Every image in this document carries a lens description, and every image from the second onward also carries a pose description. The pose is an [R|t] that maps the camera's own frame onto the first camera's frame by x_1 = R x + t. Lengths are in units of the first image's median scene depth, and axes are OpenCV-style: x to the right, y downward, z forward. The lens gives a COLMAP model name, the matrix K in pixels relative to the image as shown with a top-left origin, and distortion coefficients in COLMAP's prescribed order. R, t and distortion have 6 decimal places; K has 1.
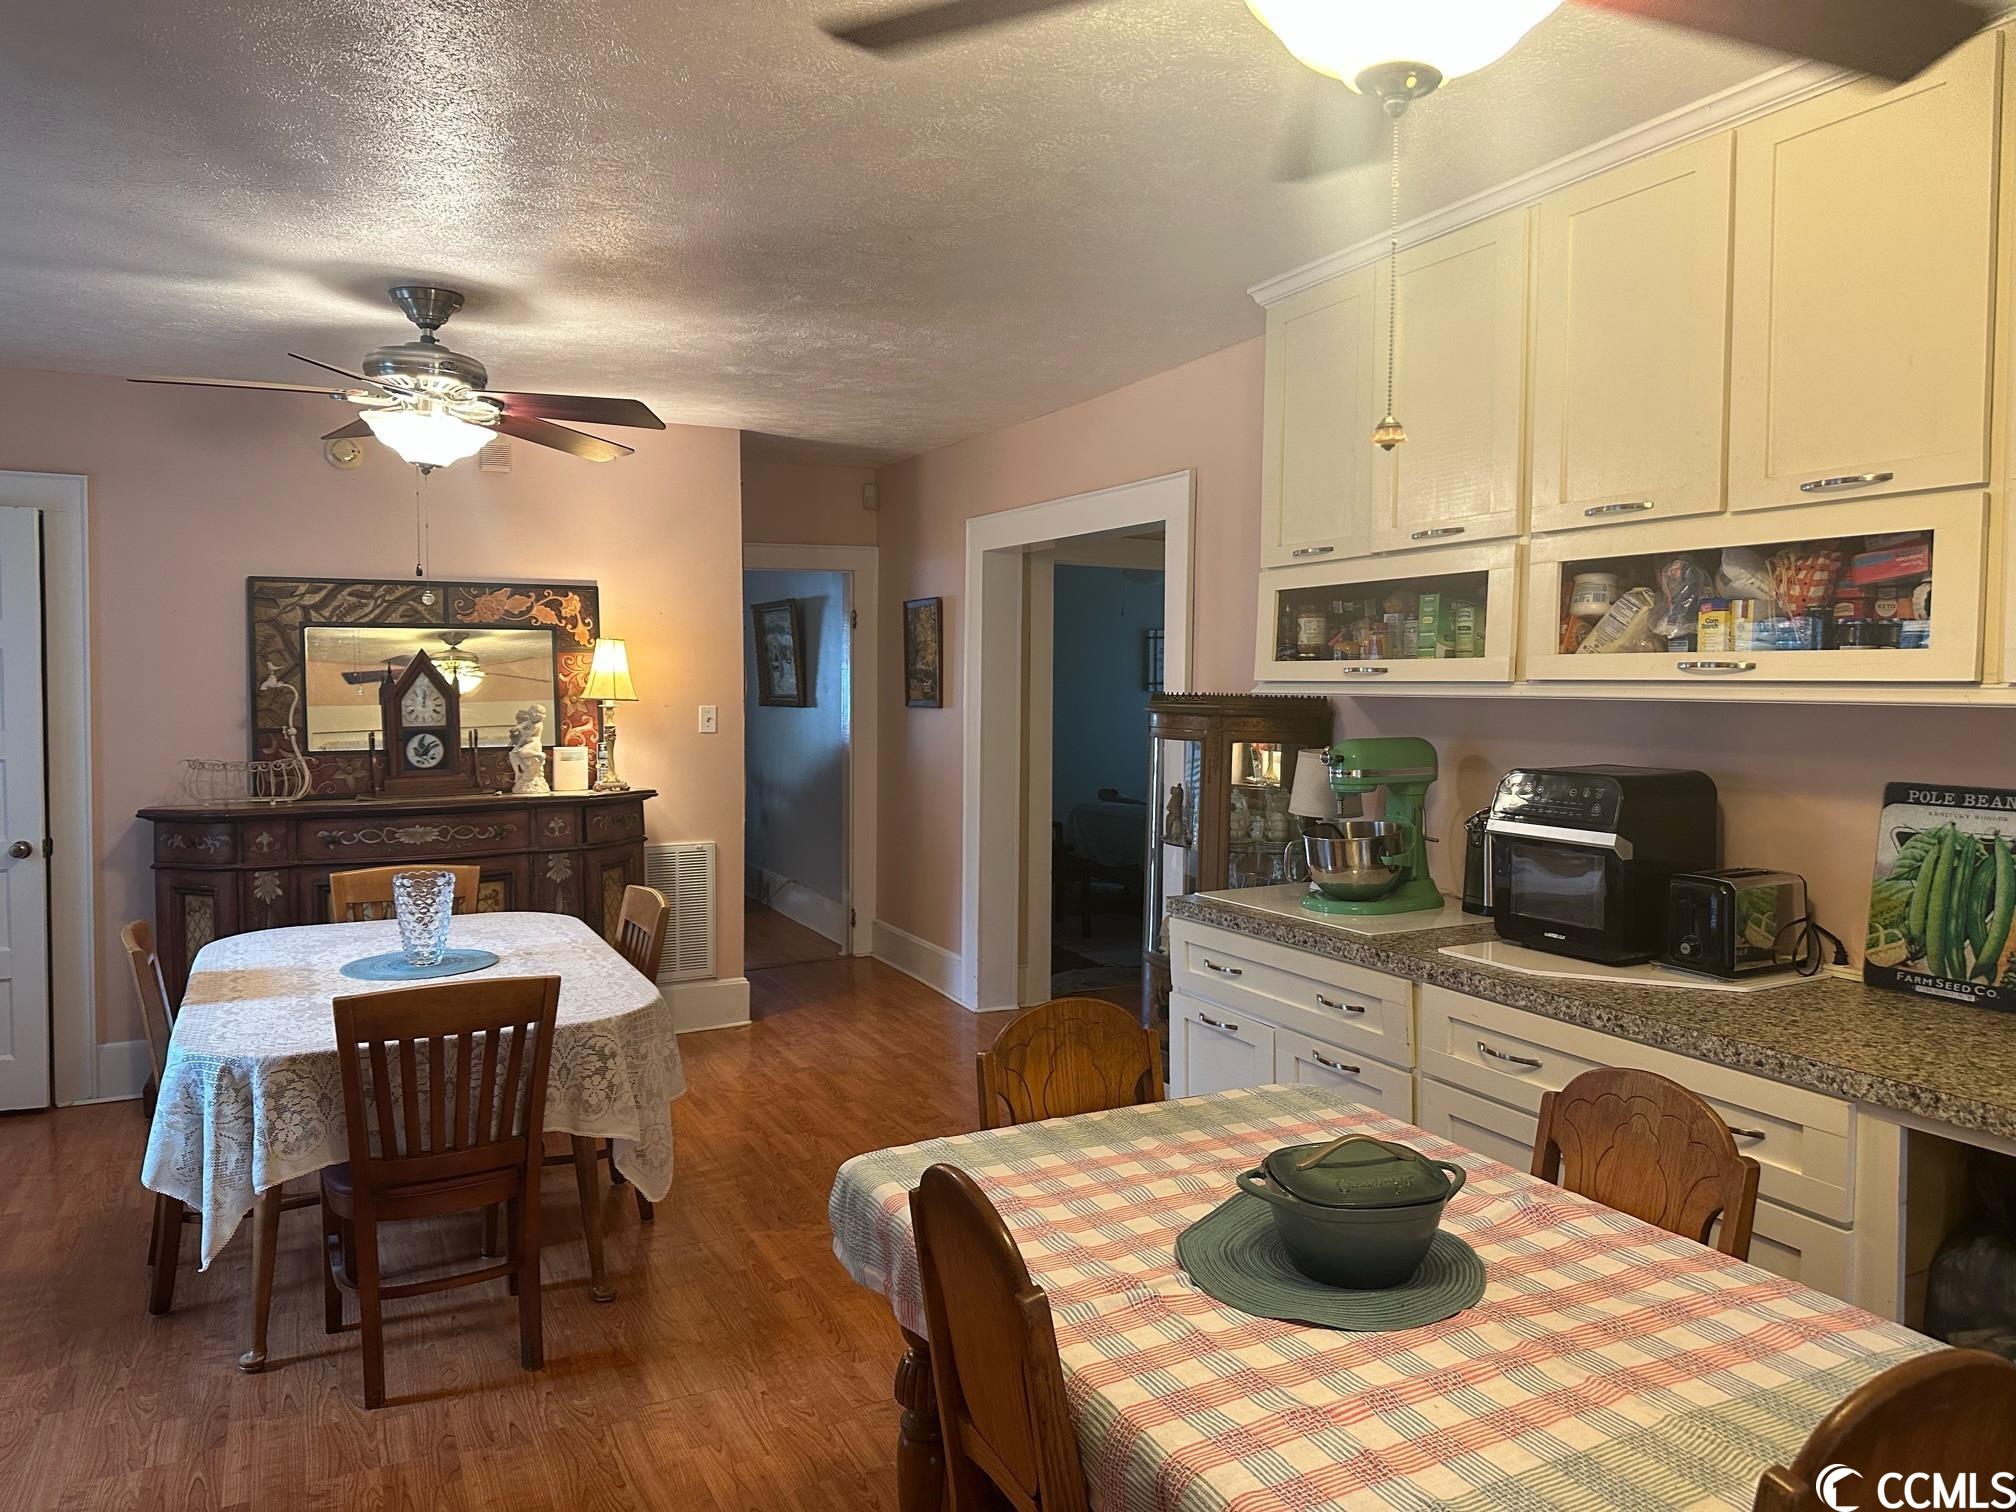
lens RADIAL K [[1392.7, 0, 1017.2], [0, 1392.7, 764.4], [0, 0, 1]] dist [0.141805, -0.247449]
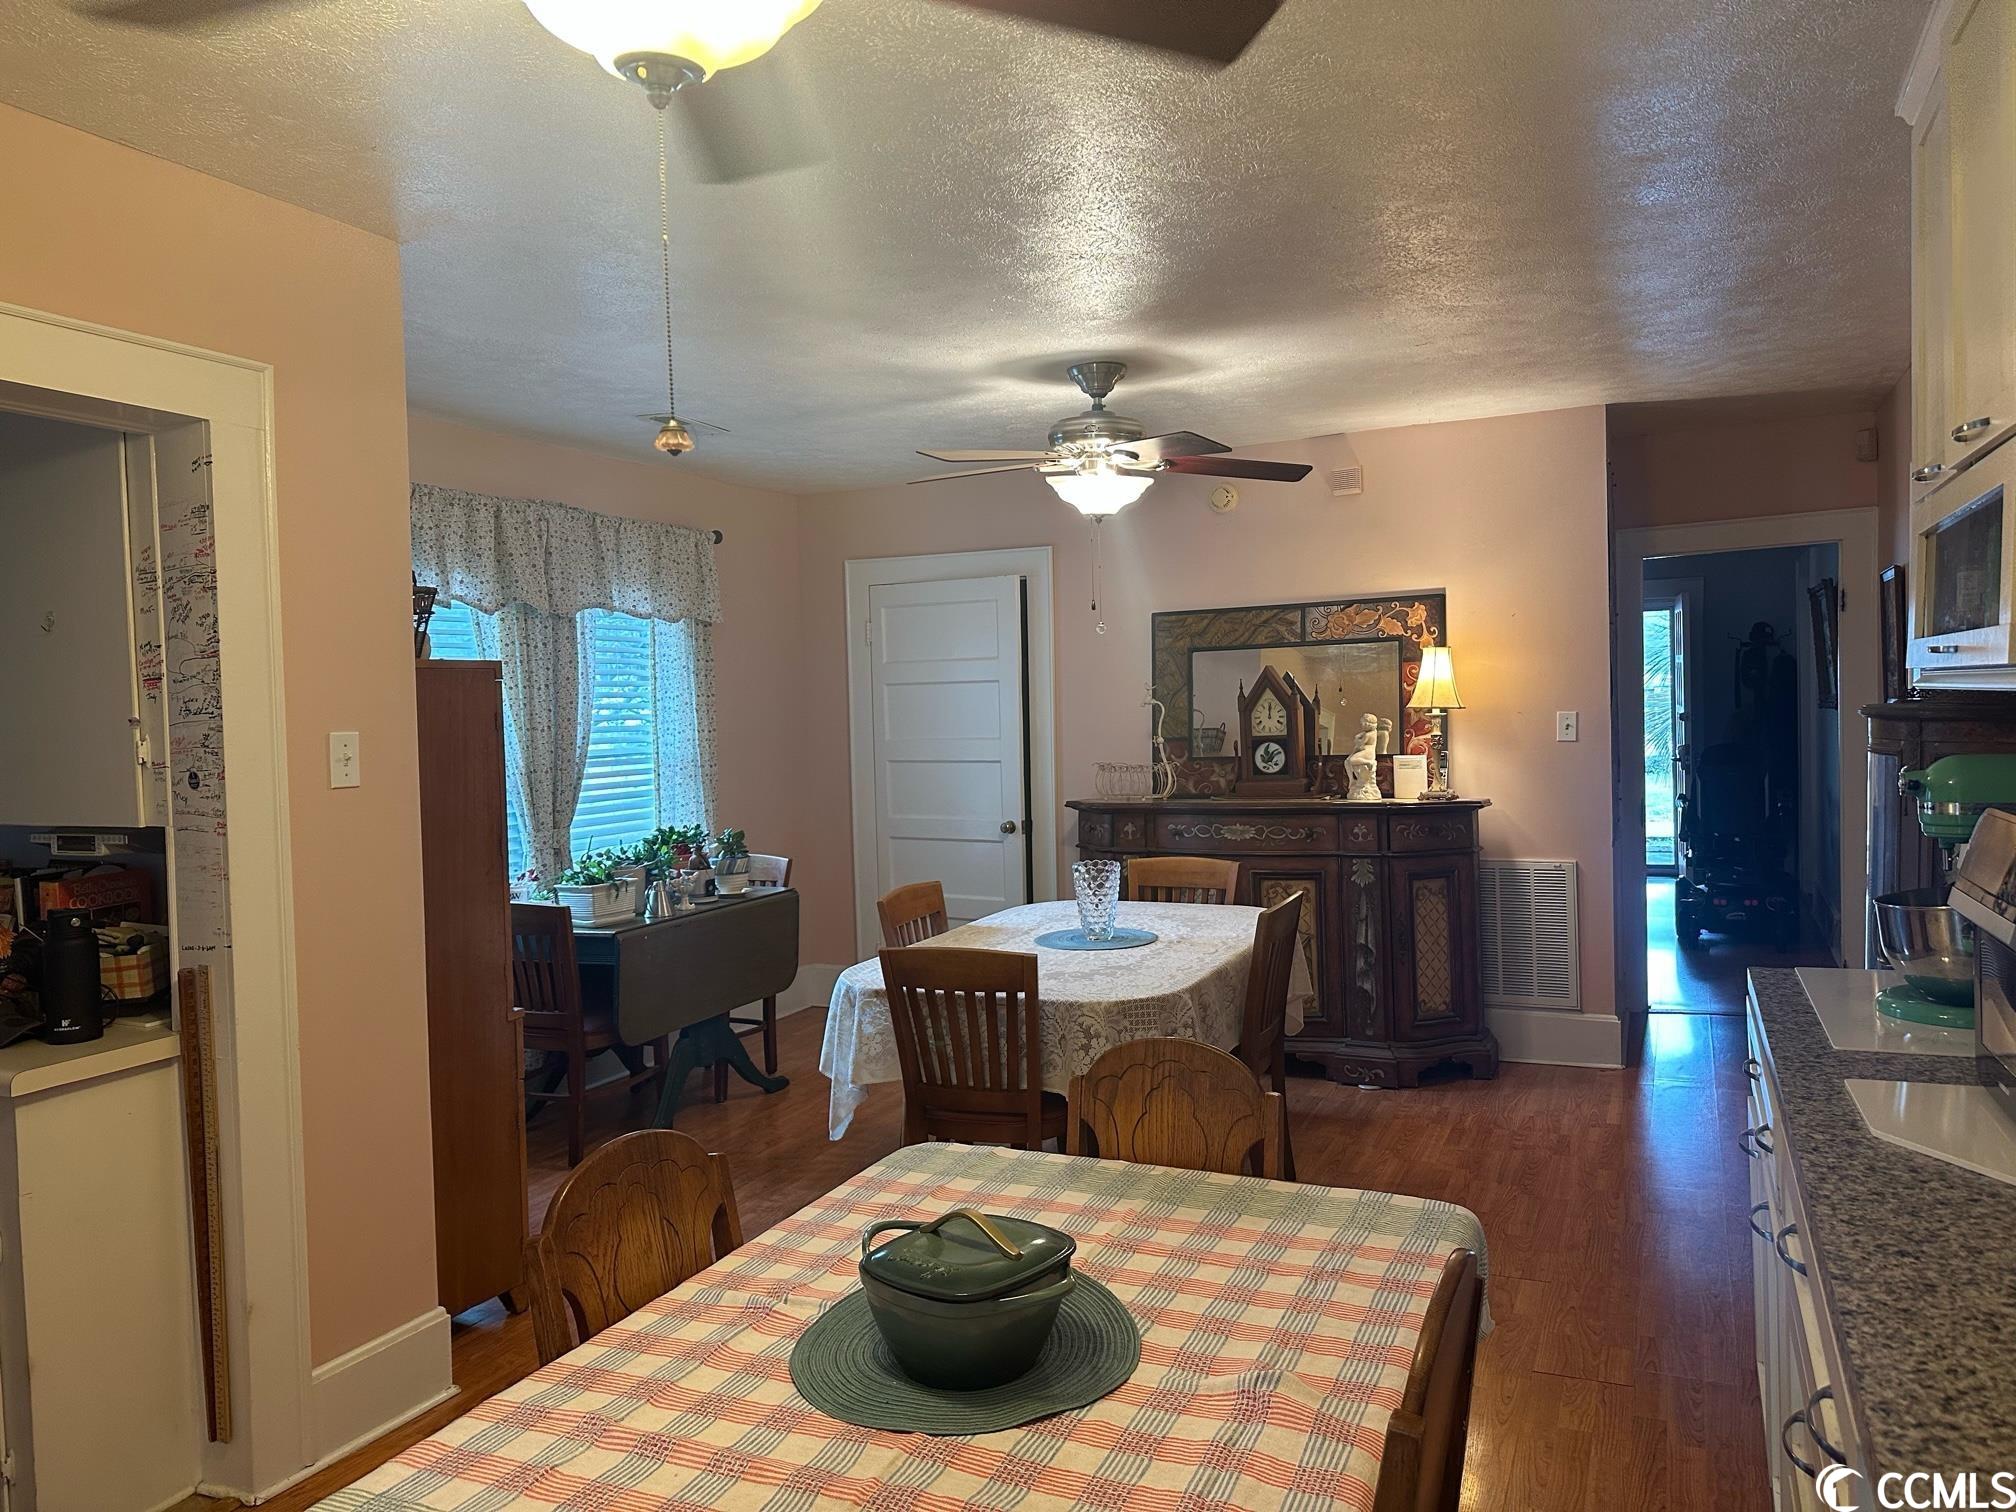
lens RADIAL K [[1392.7, 0, 1017.2], [0, 1392.7, 764.4], [0, 0, 1]] dist [0.141805, -0.247449]
pose [[0.615603, 0.015629, -0.787901, 0.342875], [-0.018510, 0.999814, 0.005370, -0.006836], [0.787839, 0.011278, 0.615778, 0.176561]]
